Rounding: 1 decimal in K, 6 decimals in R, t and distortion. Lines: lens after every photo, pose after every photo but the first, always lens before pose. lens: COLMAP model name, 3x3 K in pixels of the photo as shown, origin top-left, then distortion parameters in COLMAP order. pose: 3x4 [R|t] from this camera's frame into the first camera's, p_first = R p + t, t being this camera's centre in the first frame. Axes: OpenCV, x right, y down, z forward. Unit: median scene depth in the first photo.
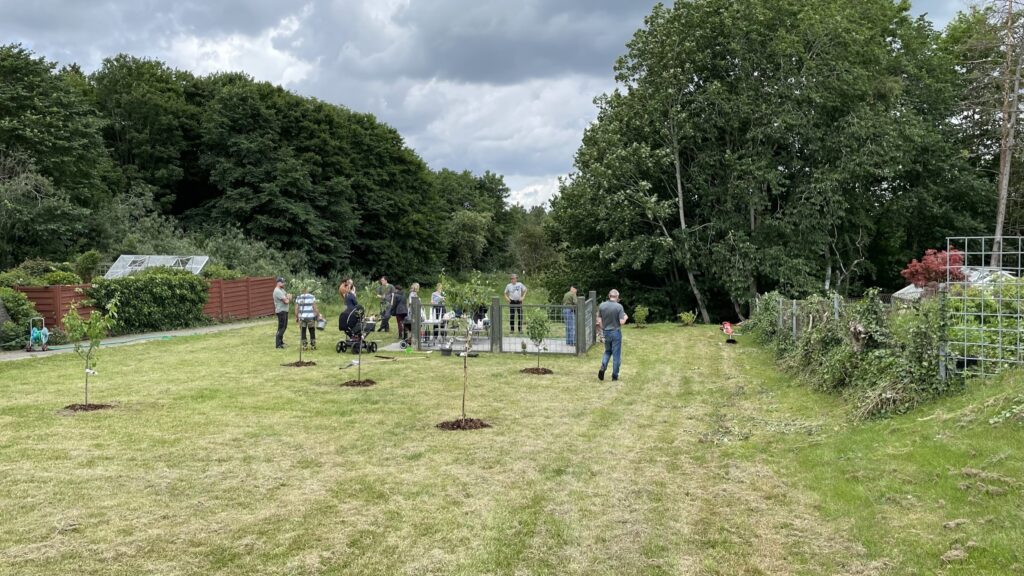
lens RADIAL K [[762.4, 0, 522.4], [0, 762.4, 282.0], [0, 0, 1]] dist [0.105987, -0.152398]
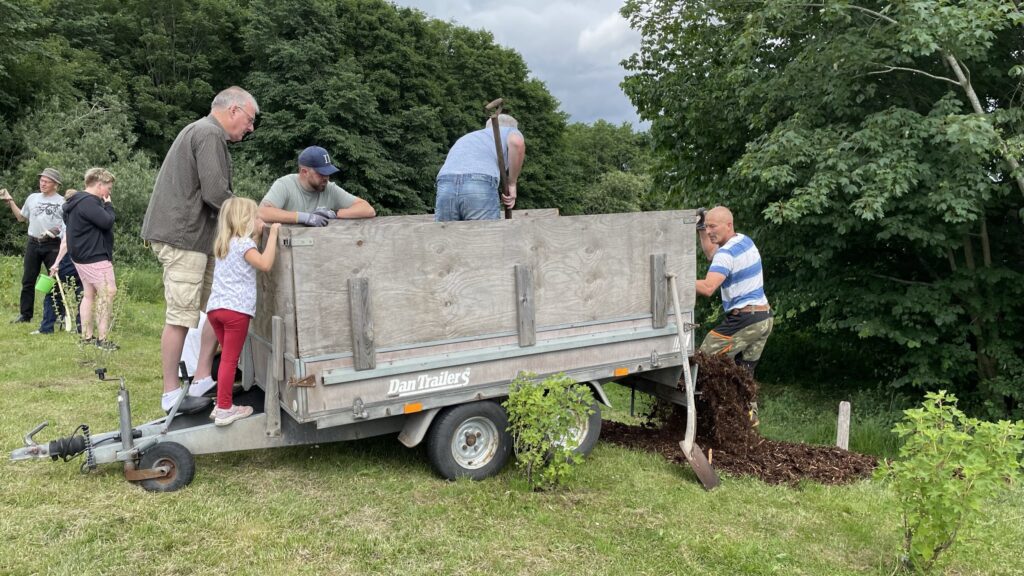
lens RADIAL K [[762.4, 0, 522.4], [0, 762.4, 282.0], [0, 0, 1]] dist [0.105987, -0.152398]
pose [[0.969446, 0.065213, -0.236477, 0.041677], [-0.058831, 0.997690, 0.033951, 0.002227], [0.238145, -0.019002, 0.971044, 0.306352]]
